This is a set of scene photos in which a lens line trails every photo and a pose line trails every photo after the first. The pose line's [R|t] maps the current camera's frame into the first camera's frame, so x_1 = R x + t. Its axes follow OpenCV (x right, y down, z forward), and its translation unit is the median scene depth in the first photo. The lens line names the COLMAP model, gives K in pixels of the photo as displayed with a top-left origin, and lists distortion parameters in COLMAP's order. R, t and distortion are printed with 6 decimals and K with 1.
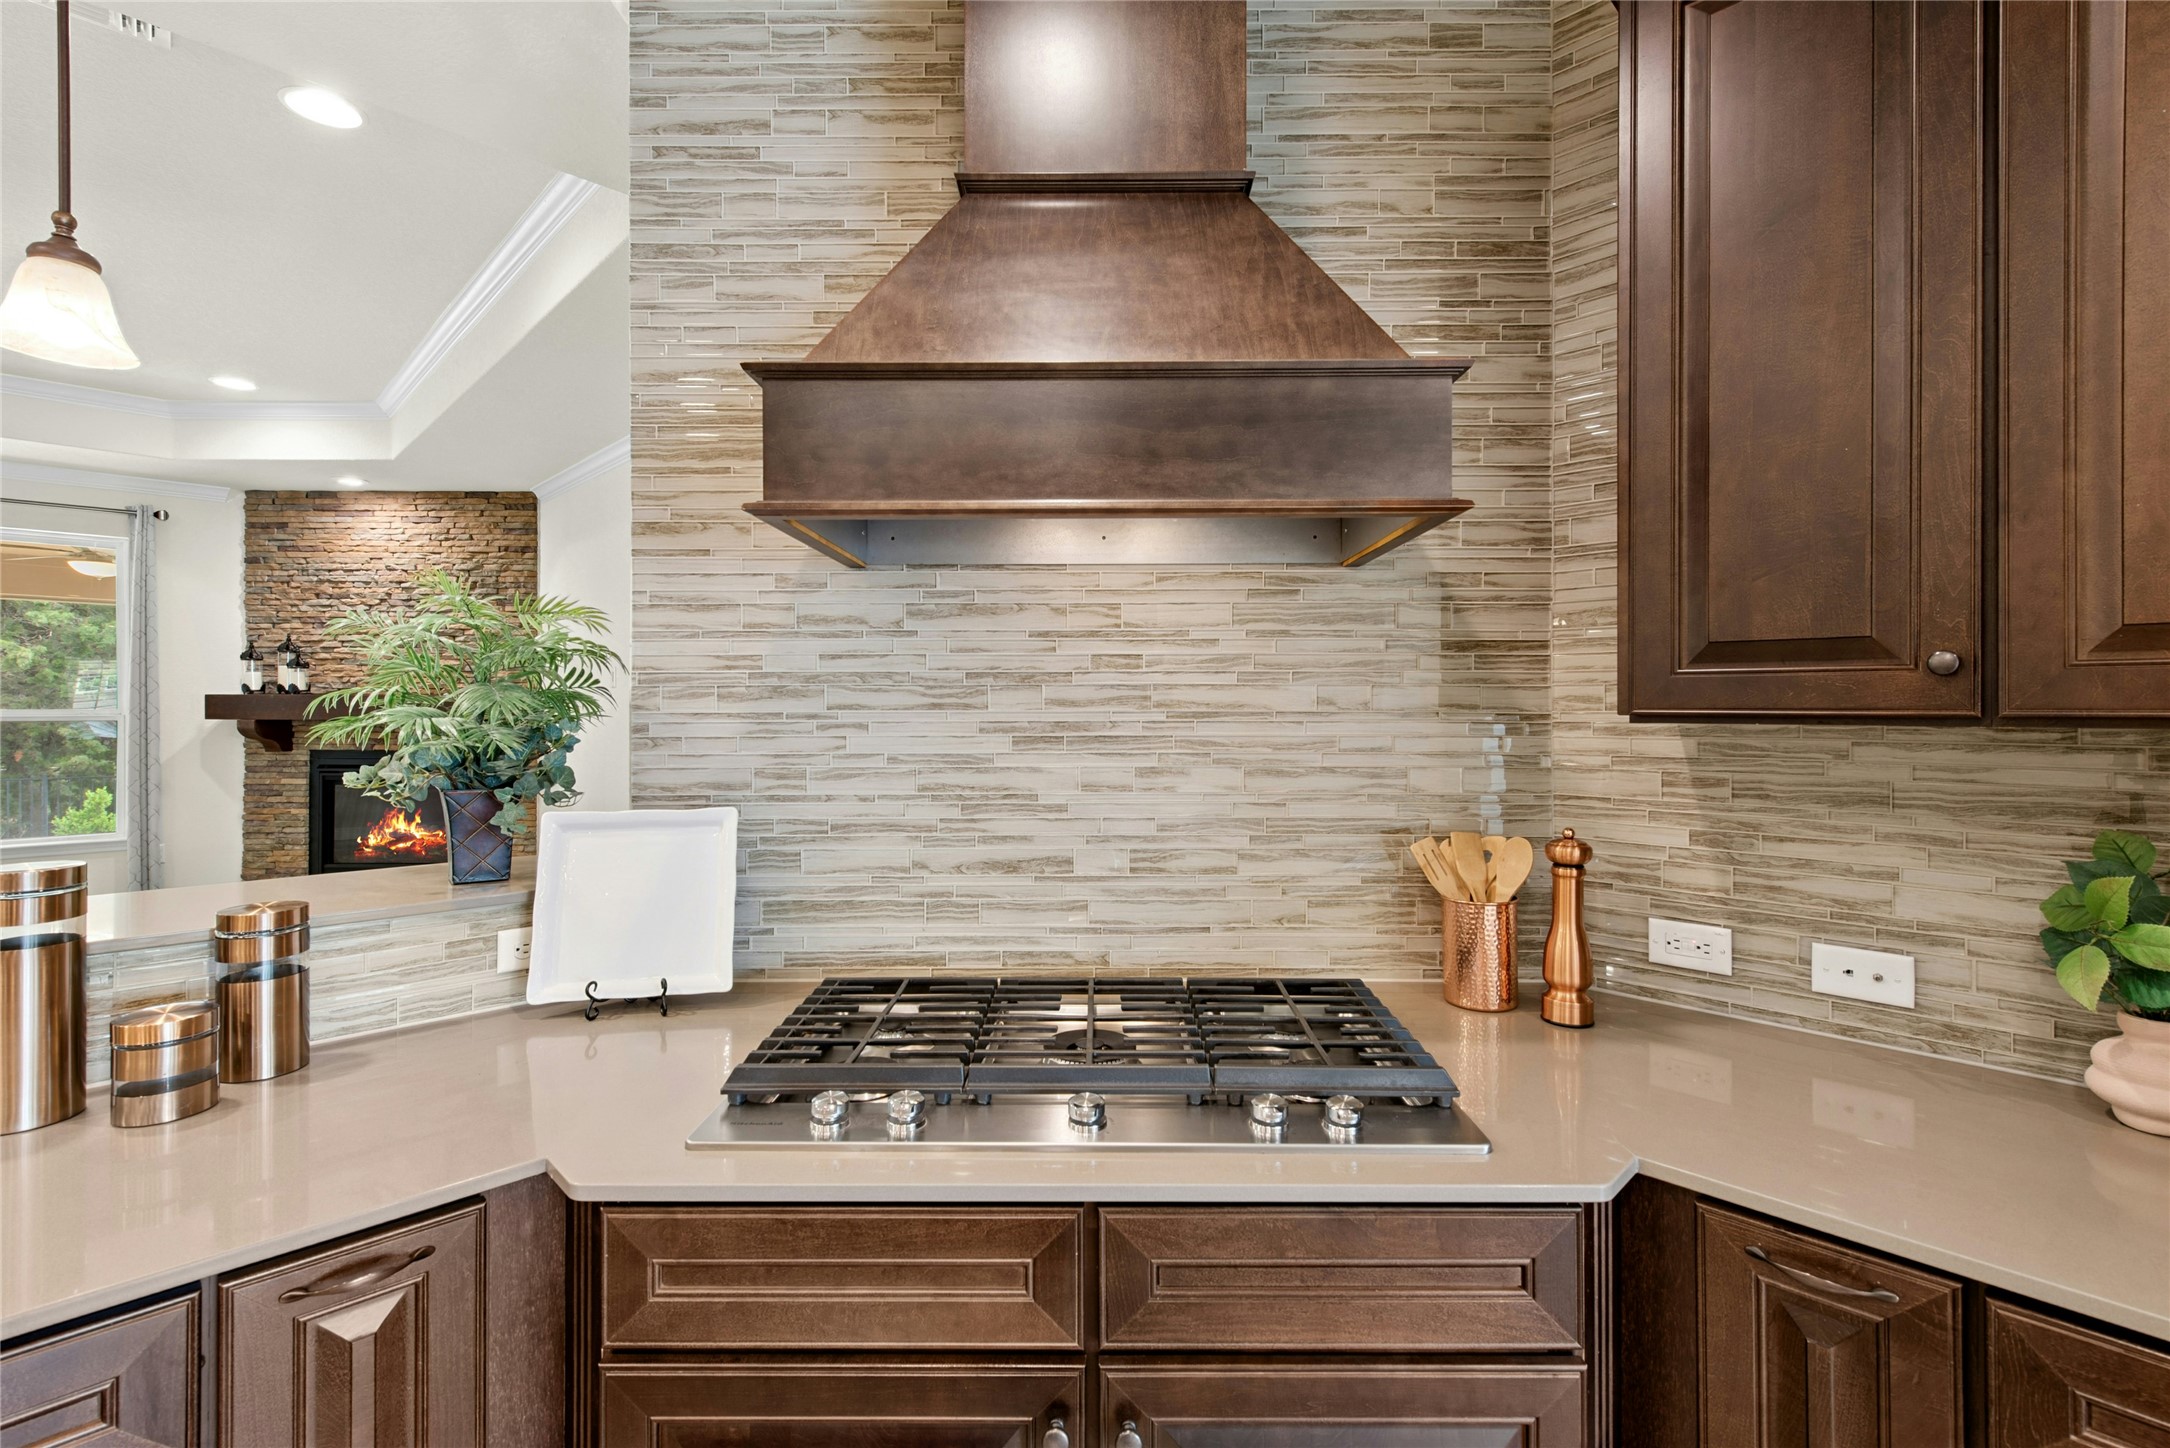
lens RADIAL K [[966.3, 0, 1084.2], [0, 966.3, 706.3], [0, 0, 1]] dist [0.012708, -0.004624]
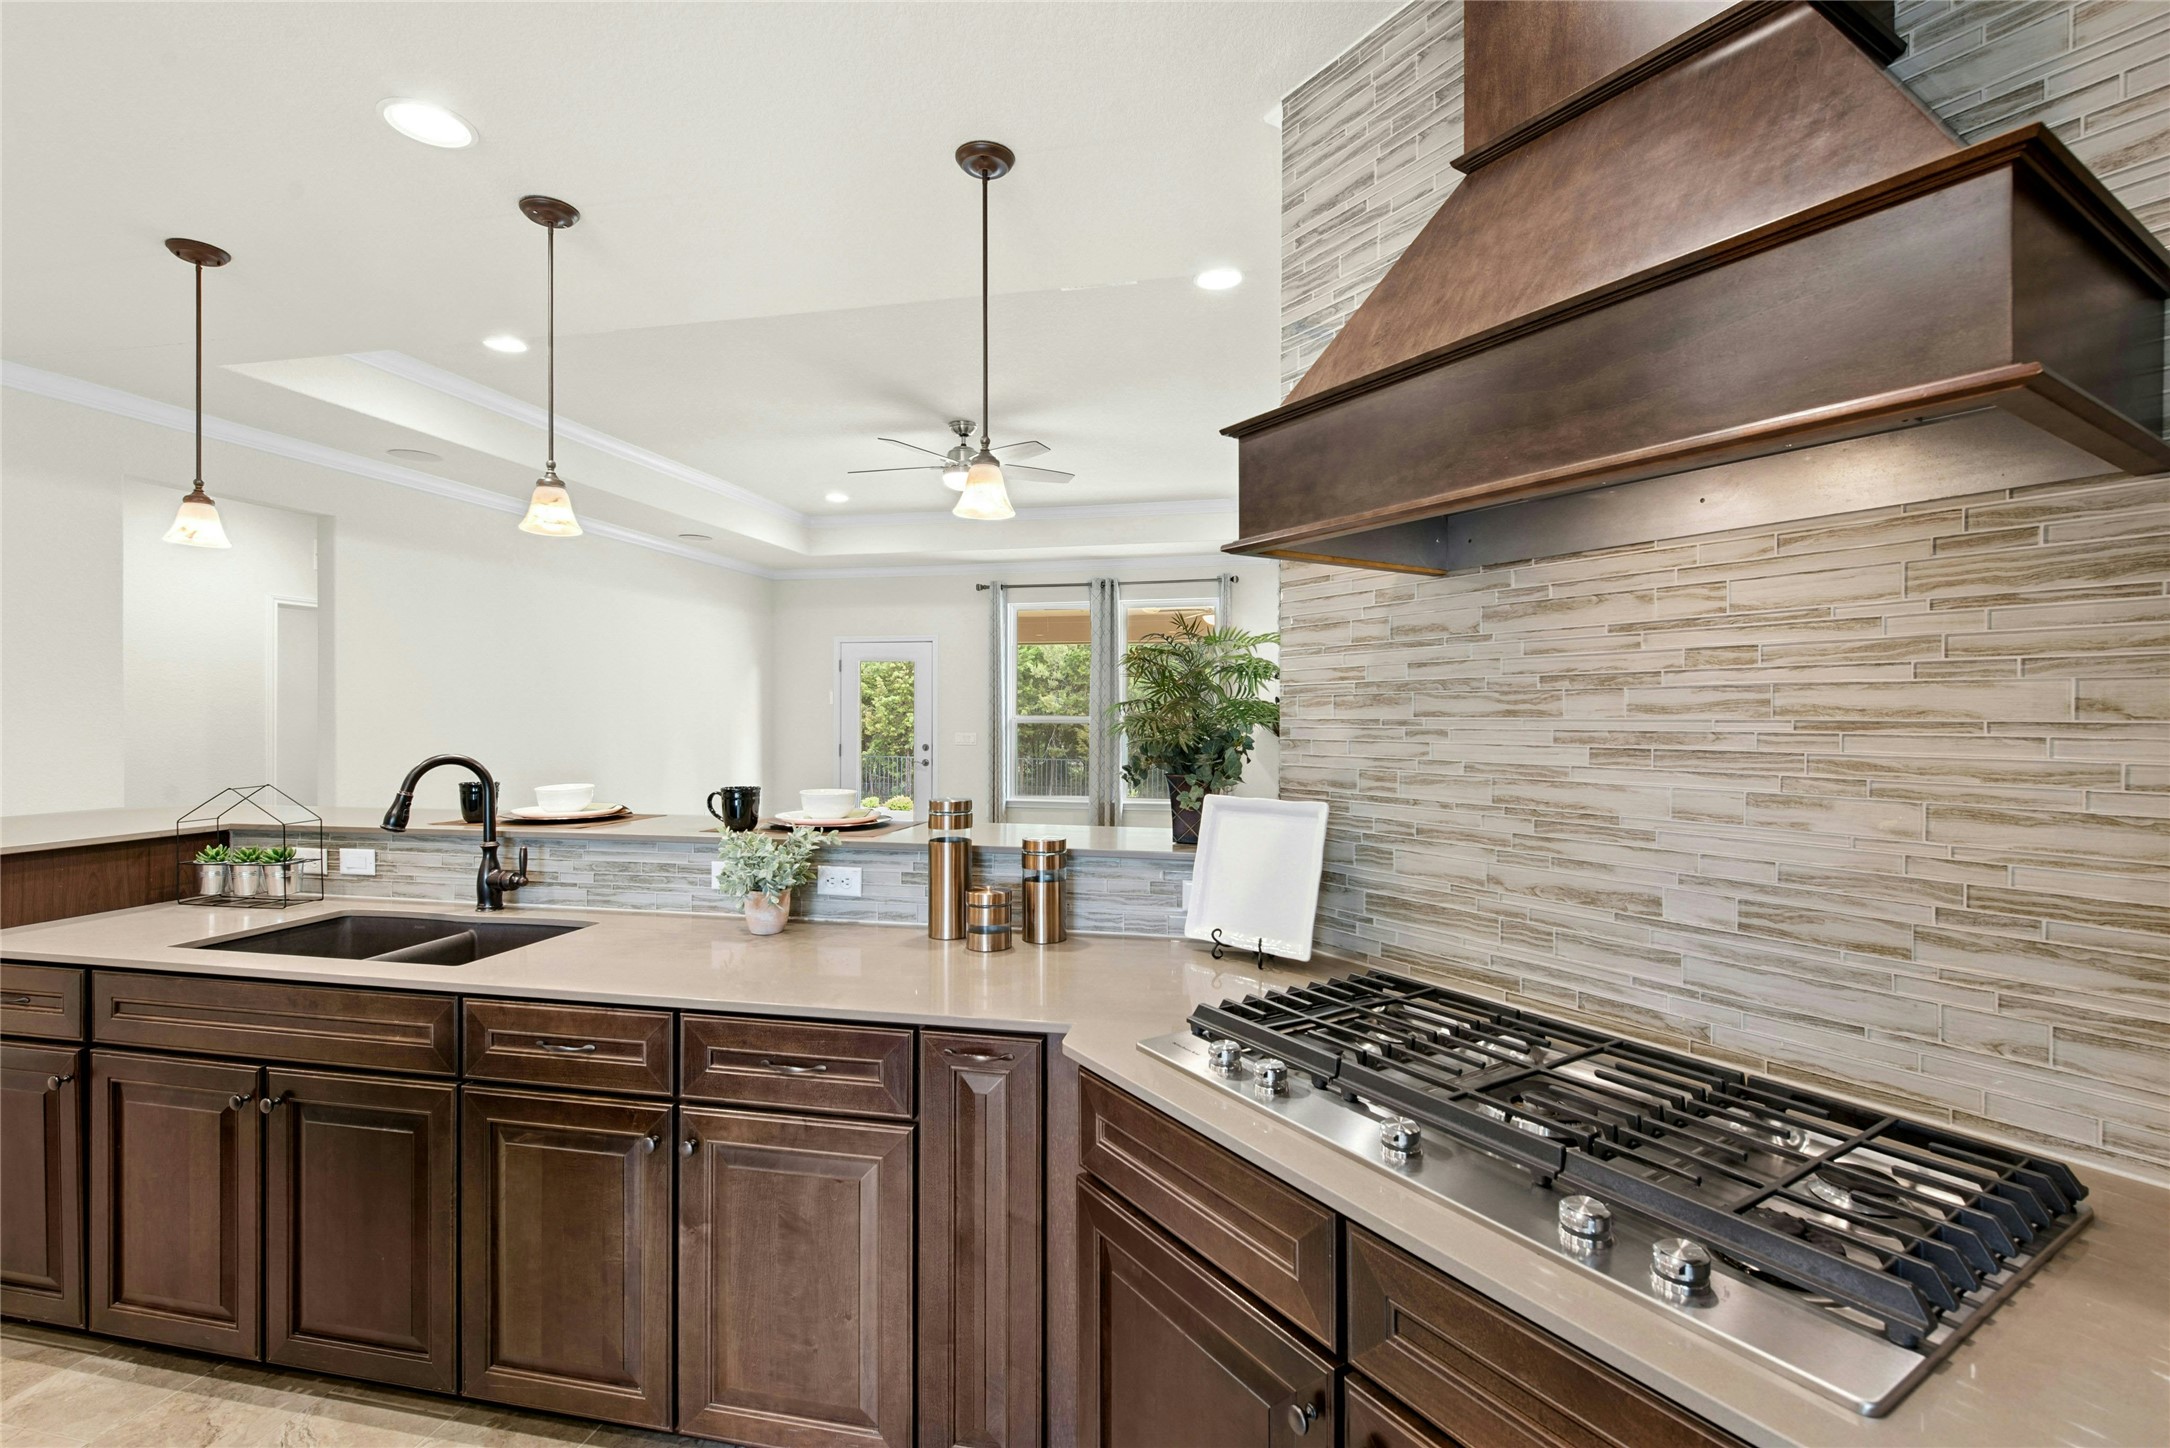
lens RADIAL K [[966.3, 0, 1094.0], [0, 966.3, 720.6], [0, 0, 1]] dist [0.012708, -0.004624]
pose [[0.552550, 0.007168, -0.833449, 0.408633], [-0.000629, 0.999966, 0.008183, -0.000389], [0.833480, -0.003998, 0.552536, 0.142154]]
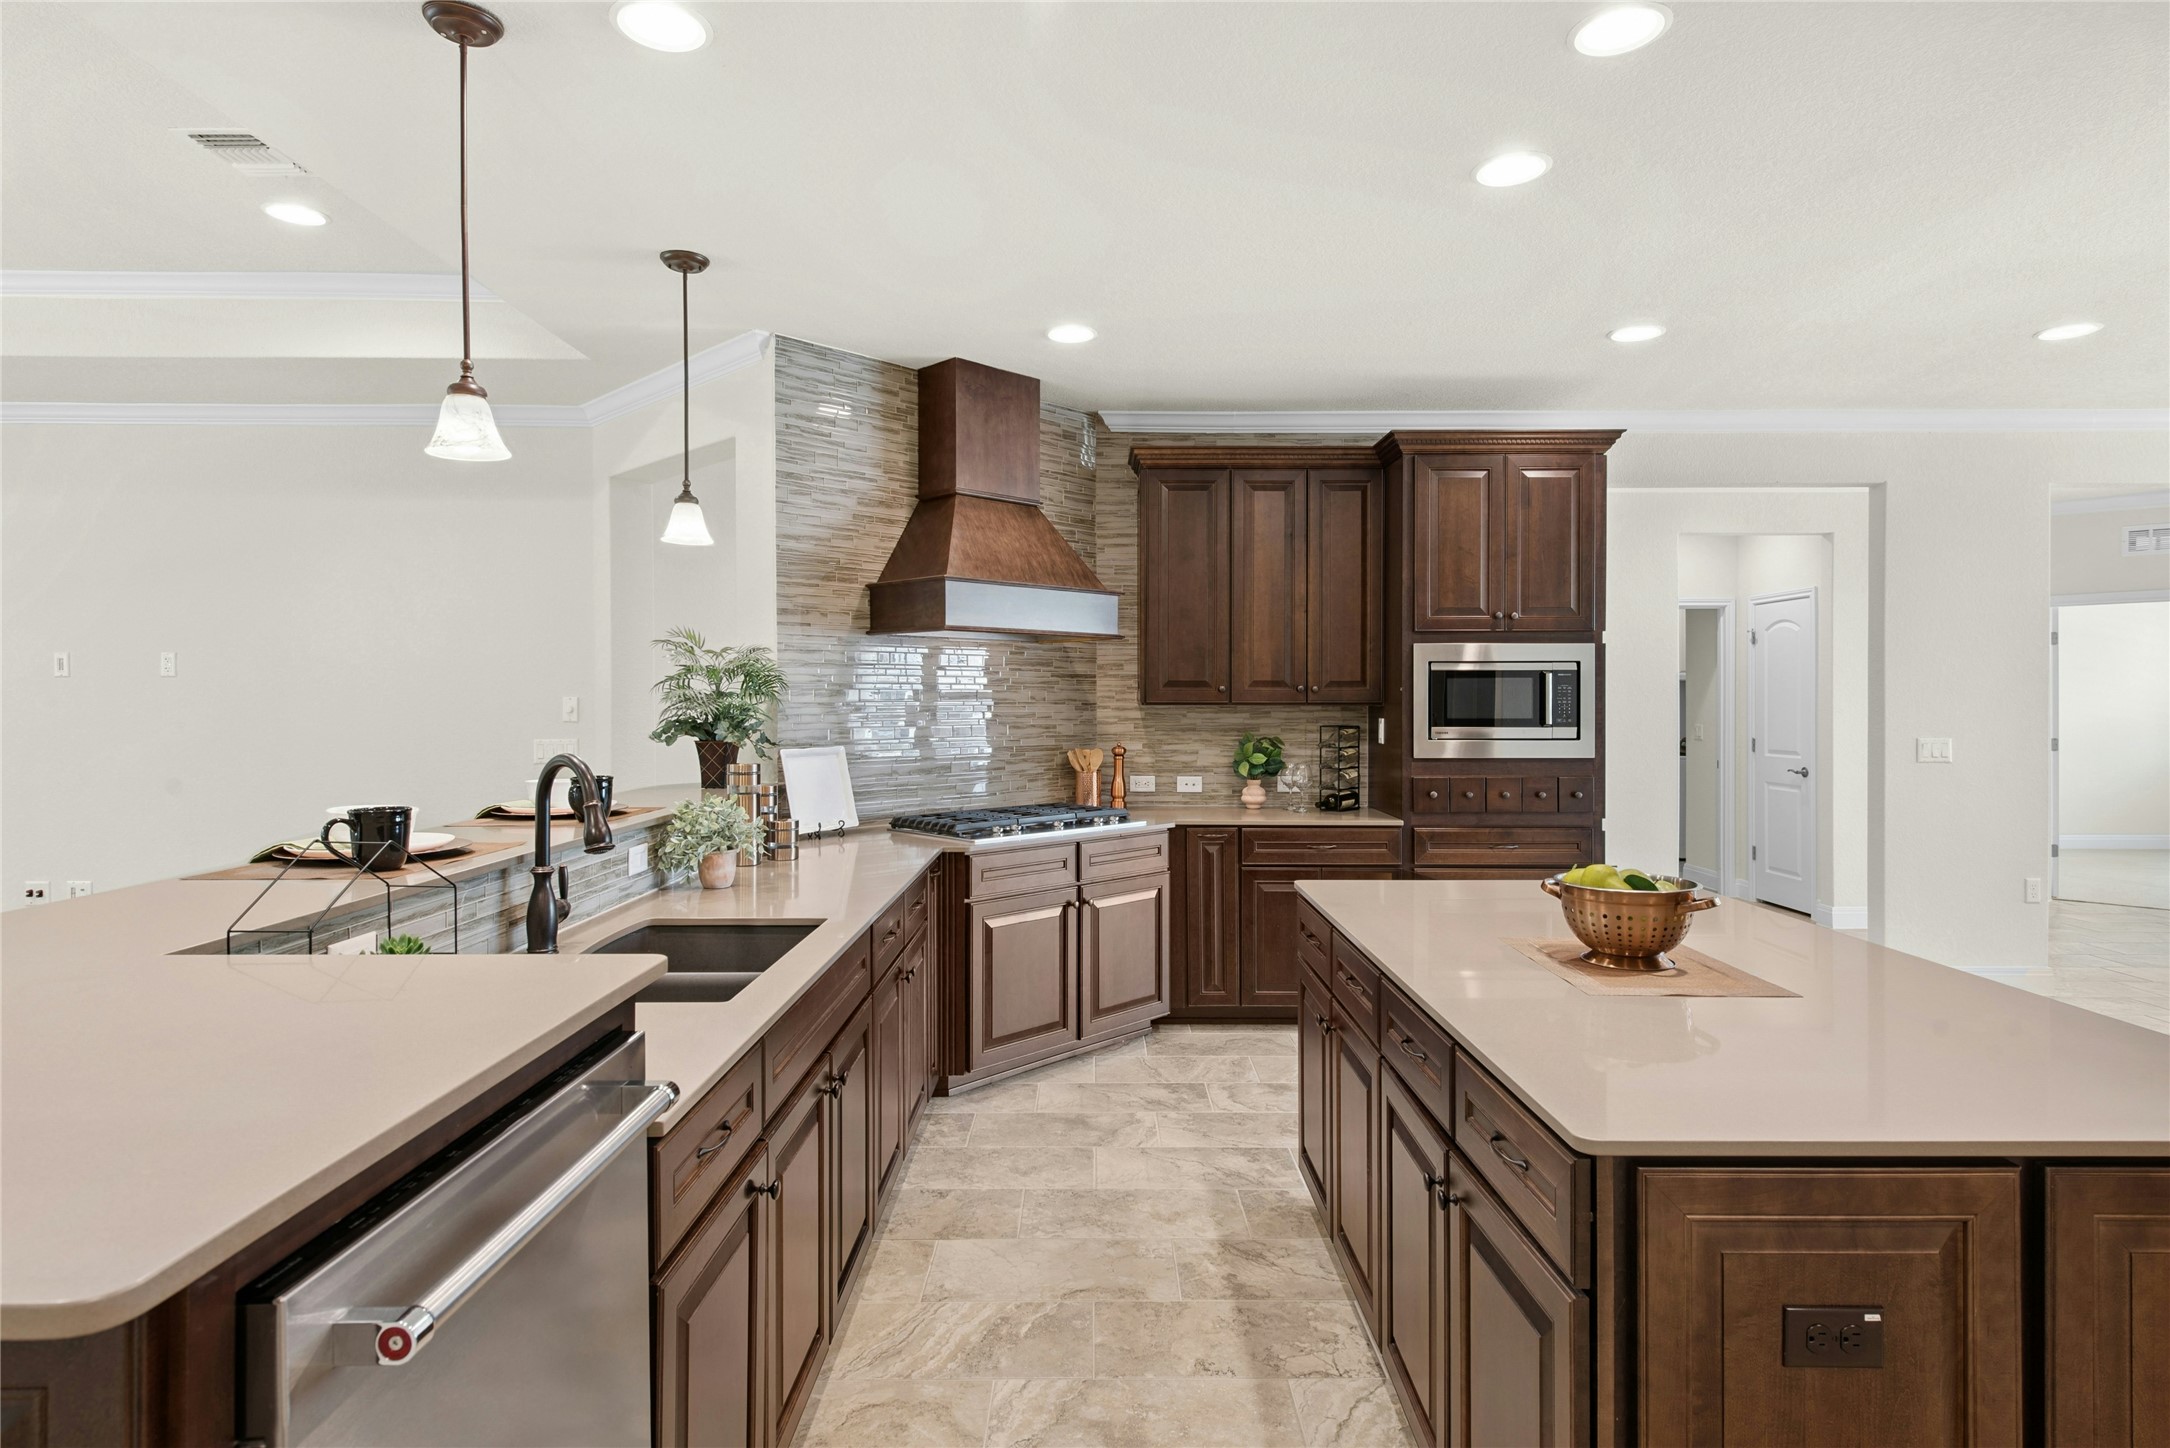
lens RADIAL K [[1160.3, 0, 1095.9], [0, 1160.3, 708.7], [0, 0, 1]] dist [0.022121, -0.010238]
pose [[0.697711, -0.004837, 0.716363, -1.737789], [-0.000817, 0.999971, 0.007549, 0.000213], [-0.716379, -0.005852, 0.697687, -1.163095]]
